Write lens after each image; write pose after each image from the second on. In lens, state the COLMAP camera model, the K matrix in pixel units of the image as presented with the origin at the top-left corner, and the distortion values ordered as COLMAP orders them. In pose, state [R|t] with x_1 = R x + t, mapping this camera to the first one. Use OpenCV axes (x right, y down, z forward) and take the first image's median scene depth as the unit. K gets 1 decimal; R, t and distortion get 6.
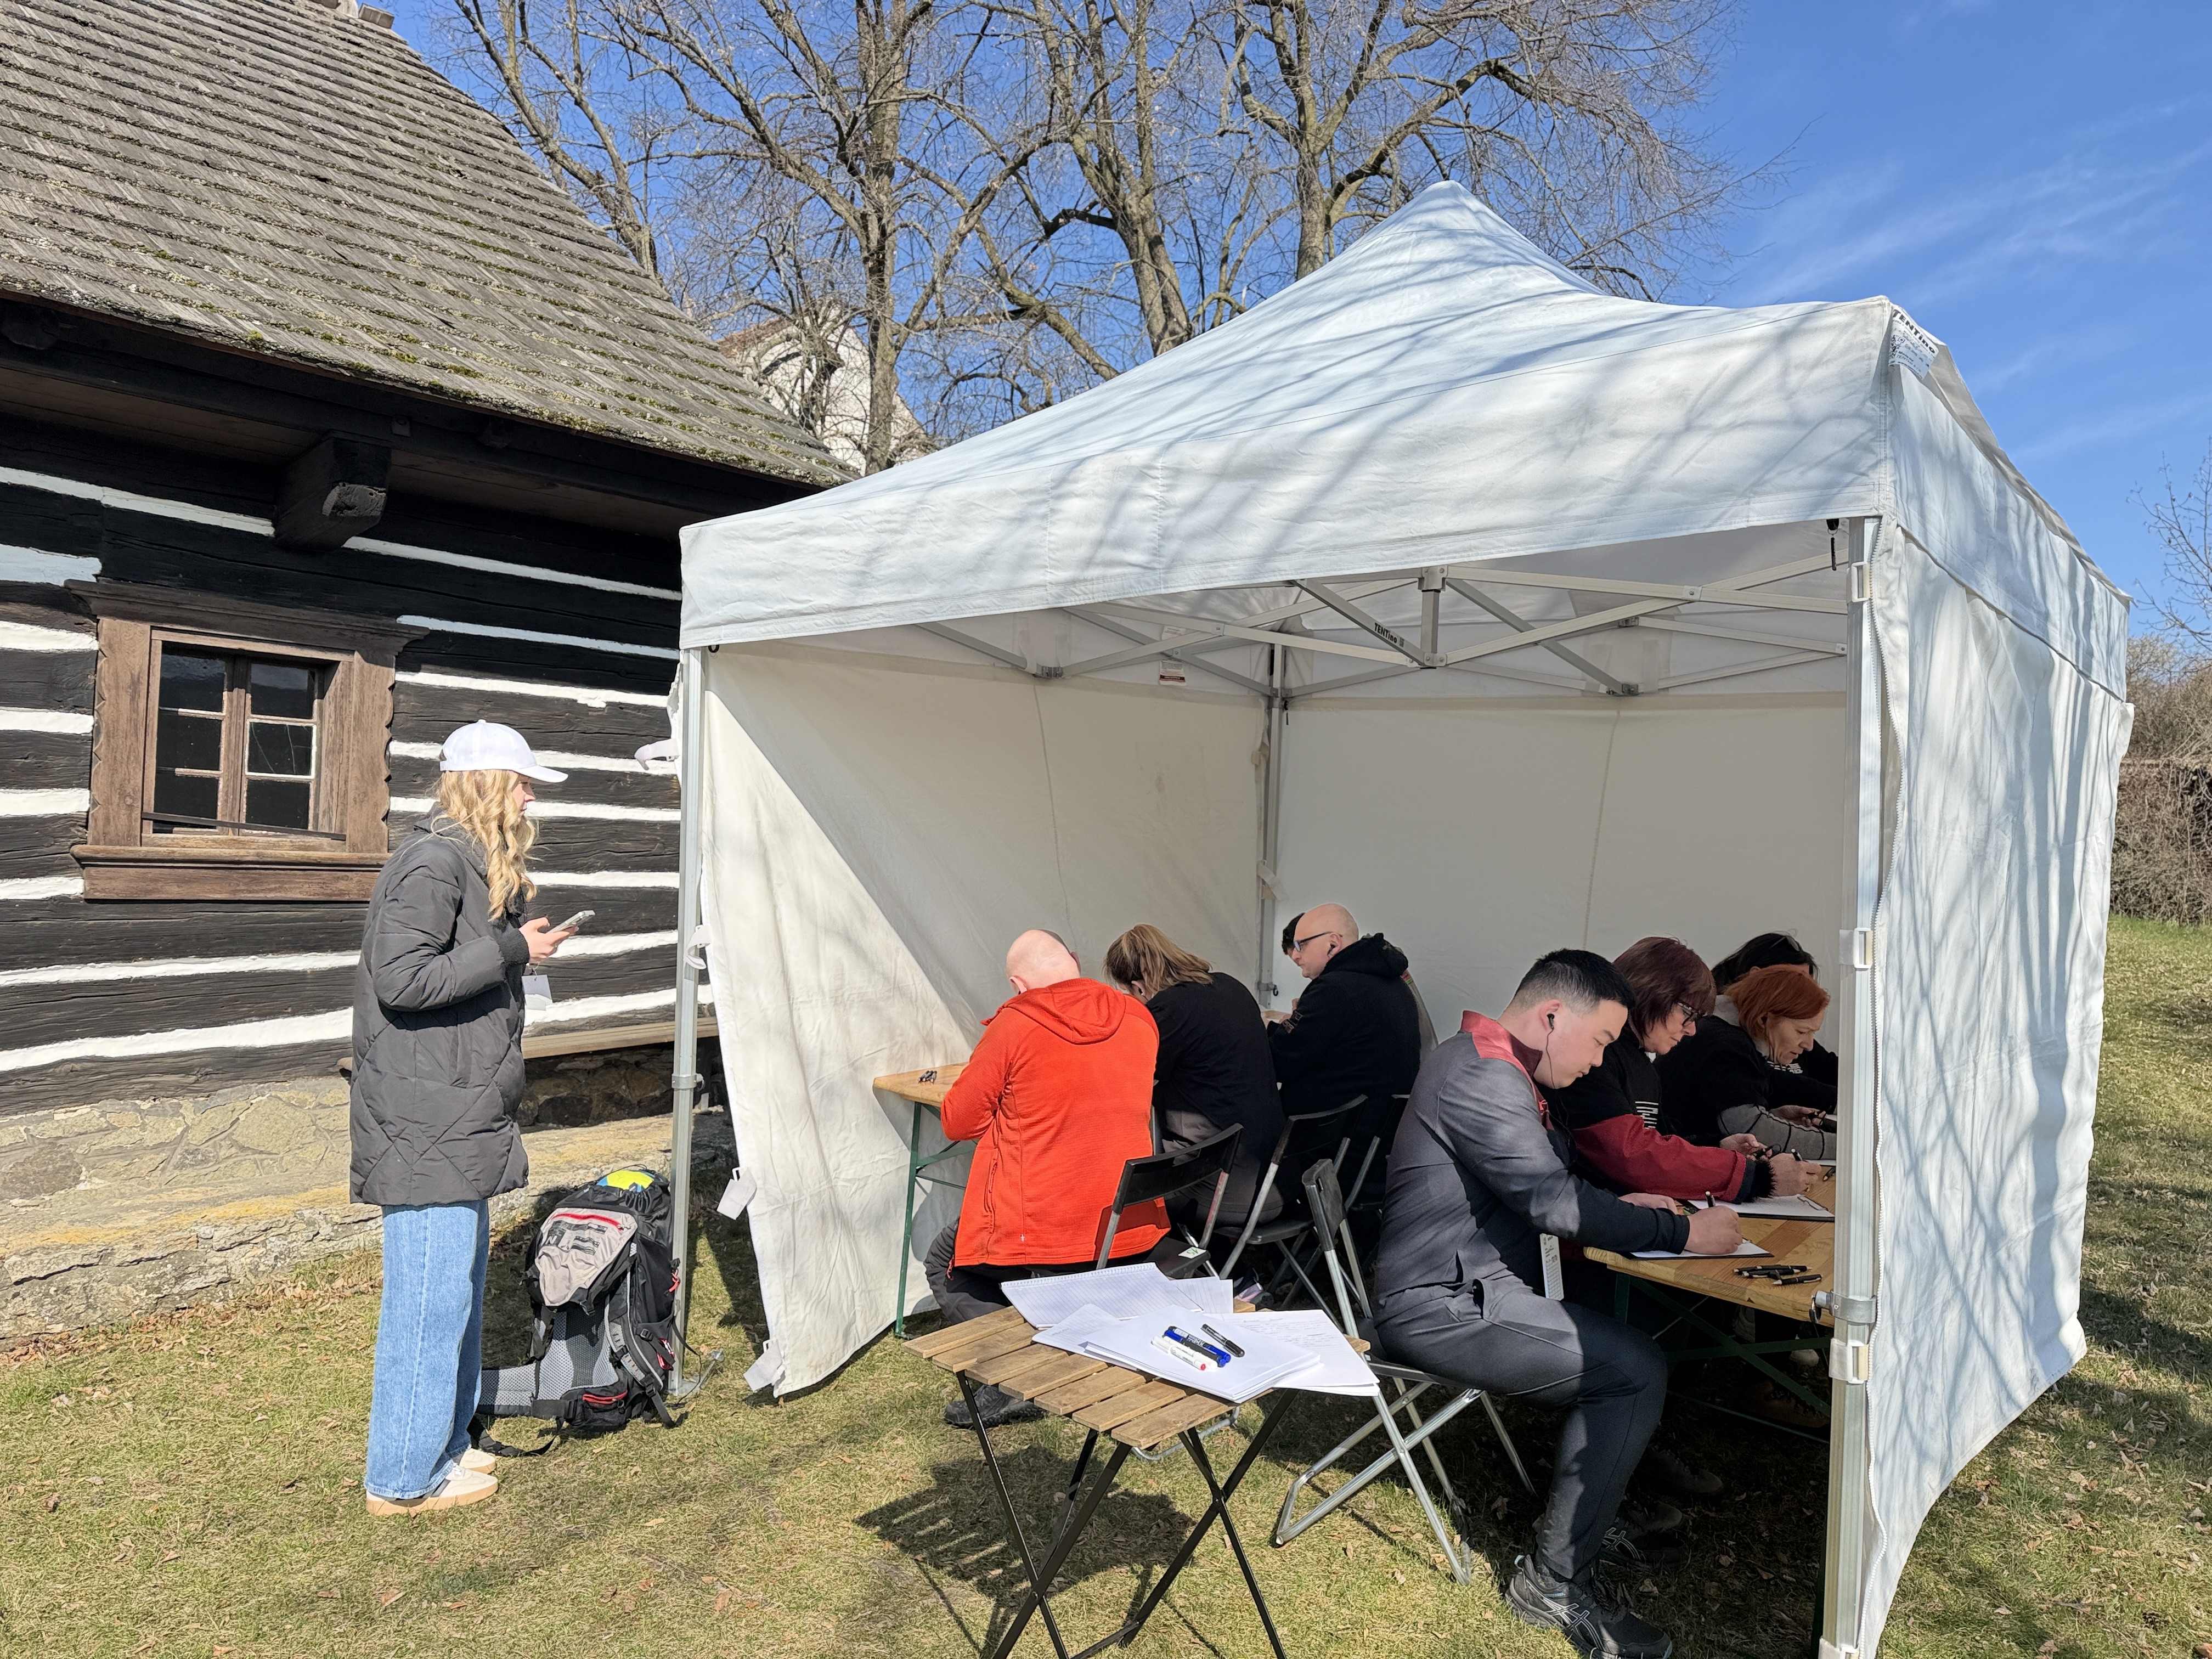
lens RADIAL K [[1428.7, 0, 1104.5], [0, 1428.7, 839.4], [0, 0, 1]] dist [0.028886, -0.030918]
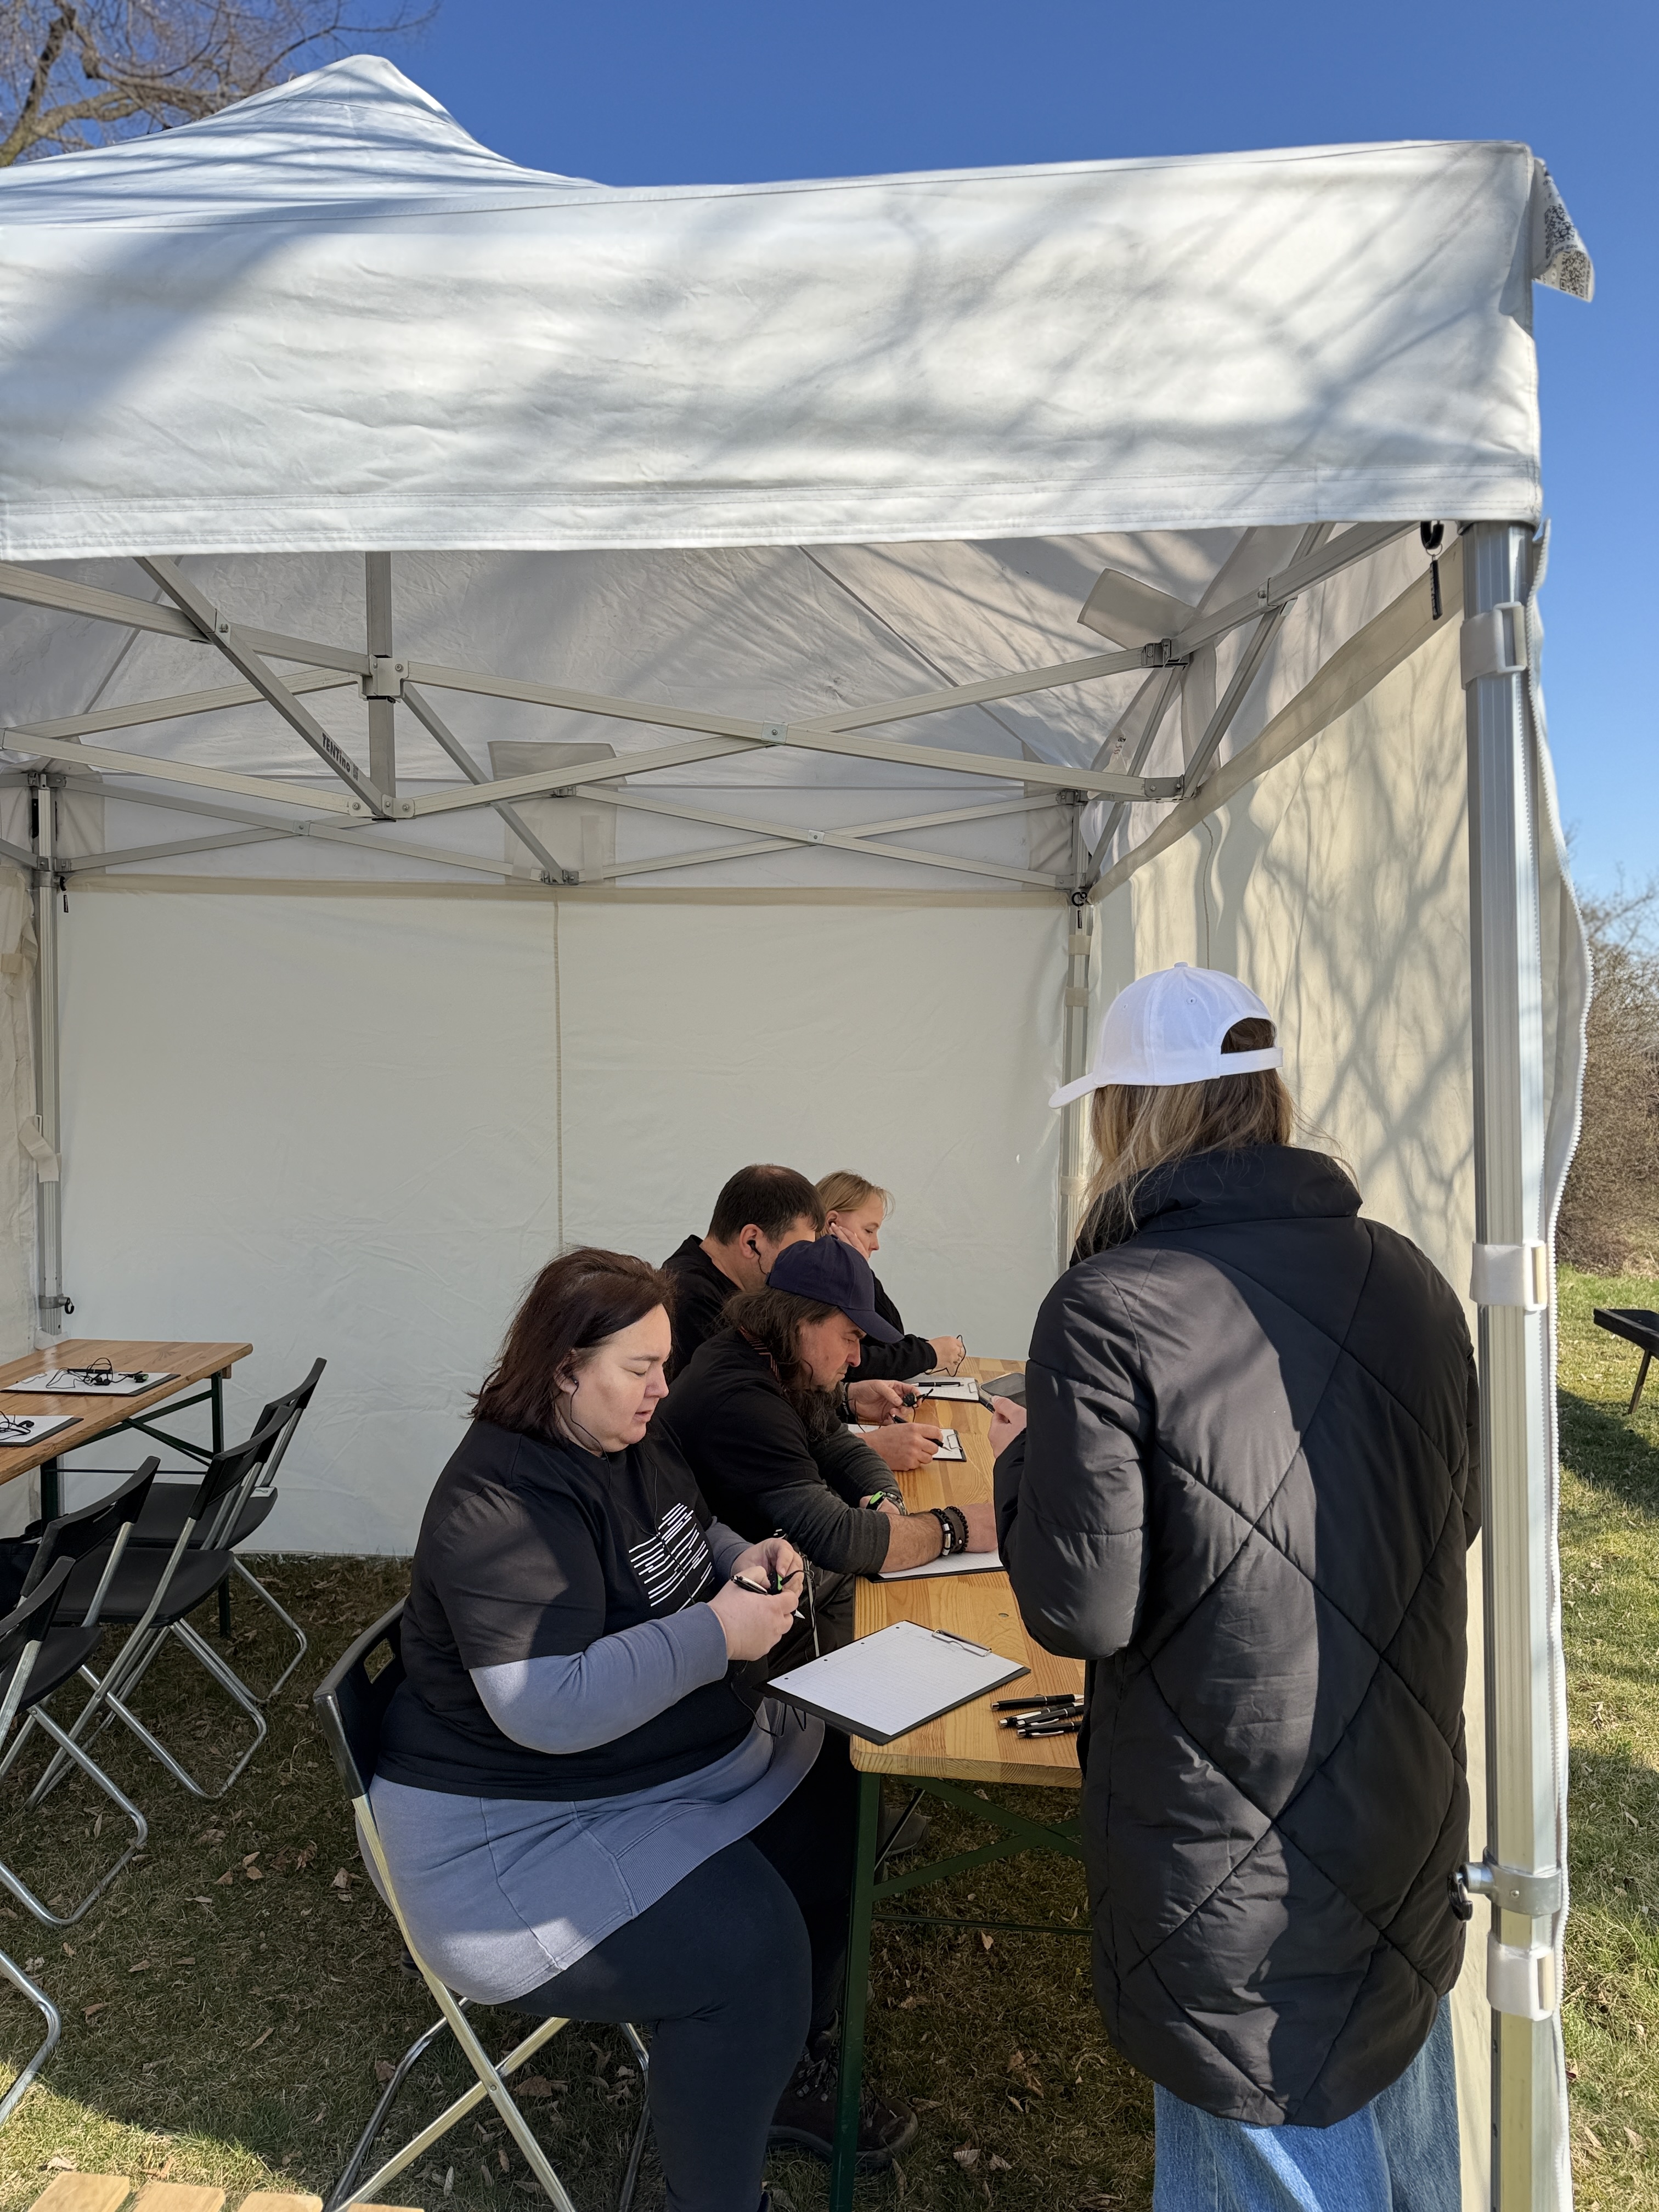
lens RADIAL K [[1425.1, 0, 829.5], [0, 1425.1, 1106.0], [0, 0, 1]] dist [0.026850, -0.029886]
pose [[0.780543, -0.056300, 0.622562, -0.020119], [0.033166, 0.998263, 0.048694, -0.011705], [-0.624222, -0.017360, 0.781054, 0.286049]]
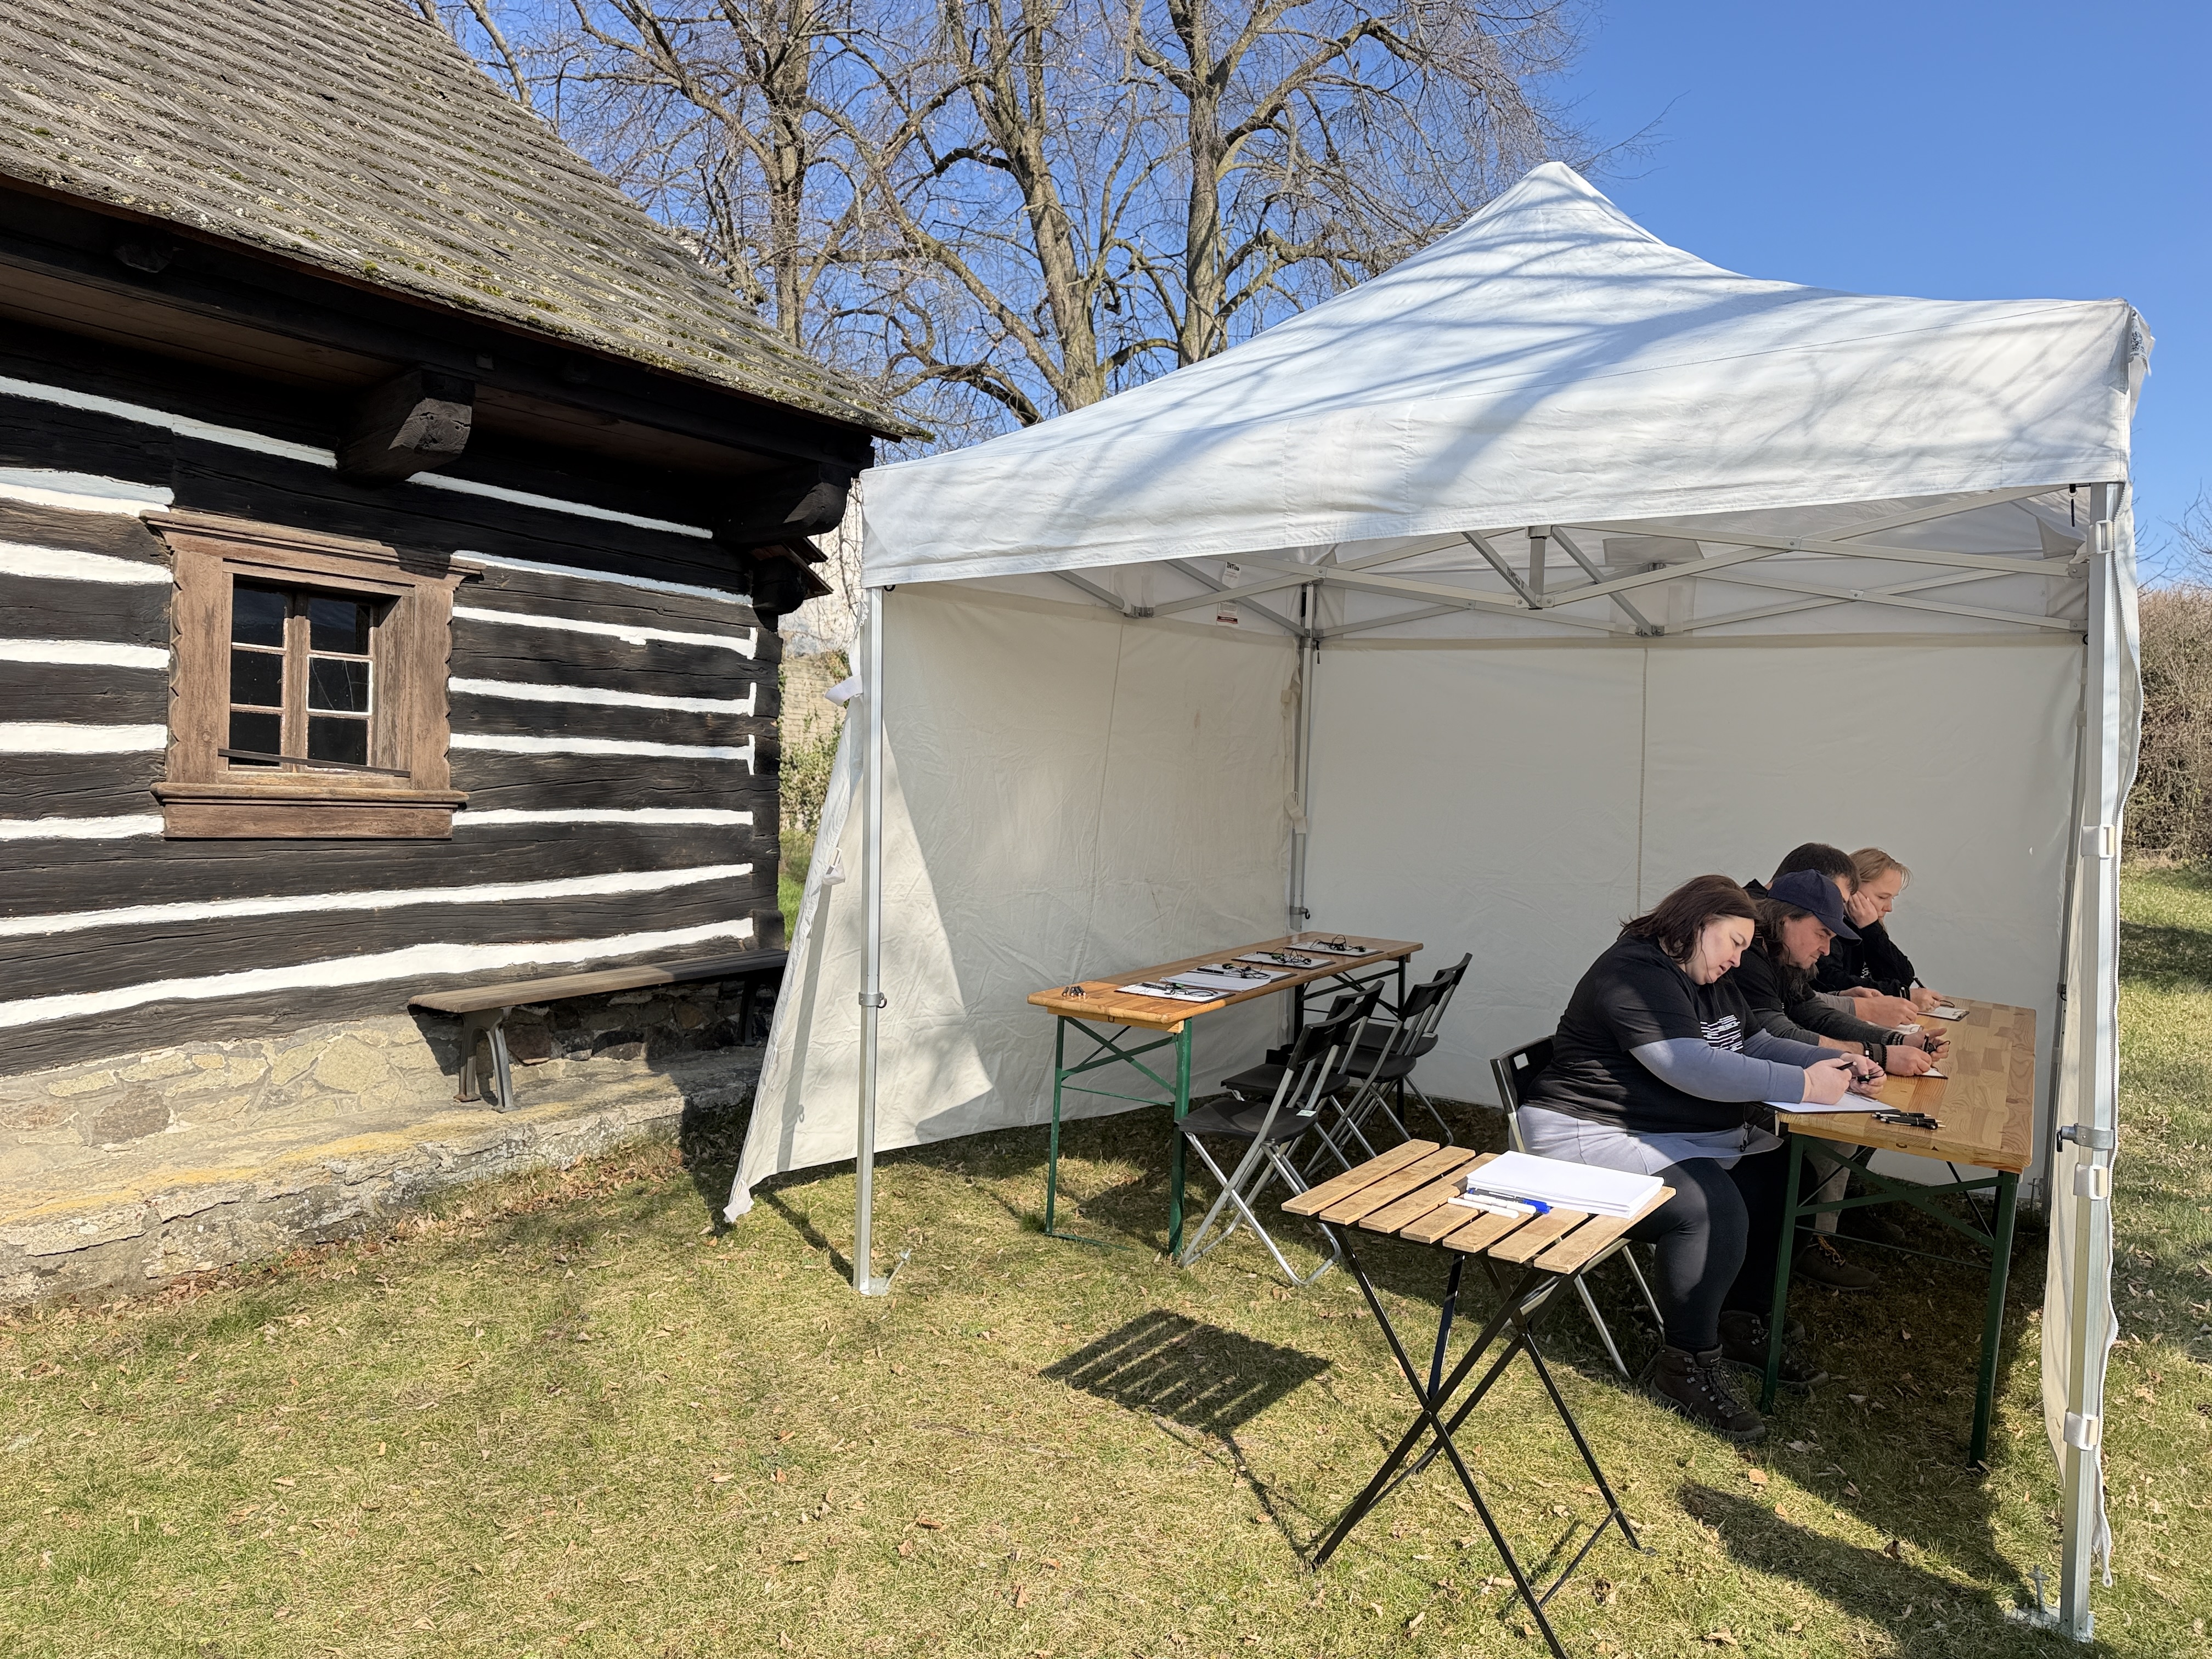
lens RADIAL K [[1425.1, 0, 1102.9], [0, 1425.1, 814.8], [0, 0, 1]] dist [0.026850, -0.029886]
pose [[0.993291, -0.009607, 0.115242, -0.179529], [0.007004, 0.999712, 0.022971, 0.007648], [-0.115429, -0.022010, 0.993072, -0.040149]]
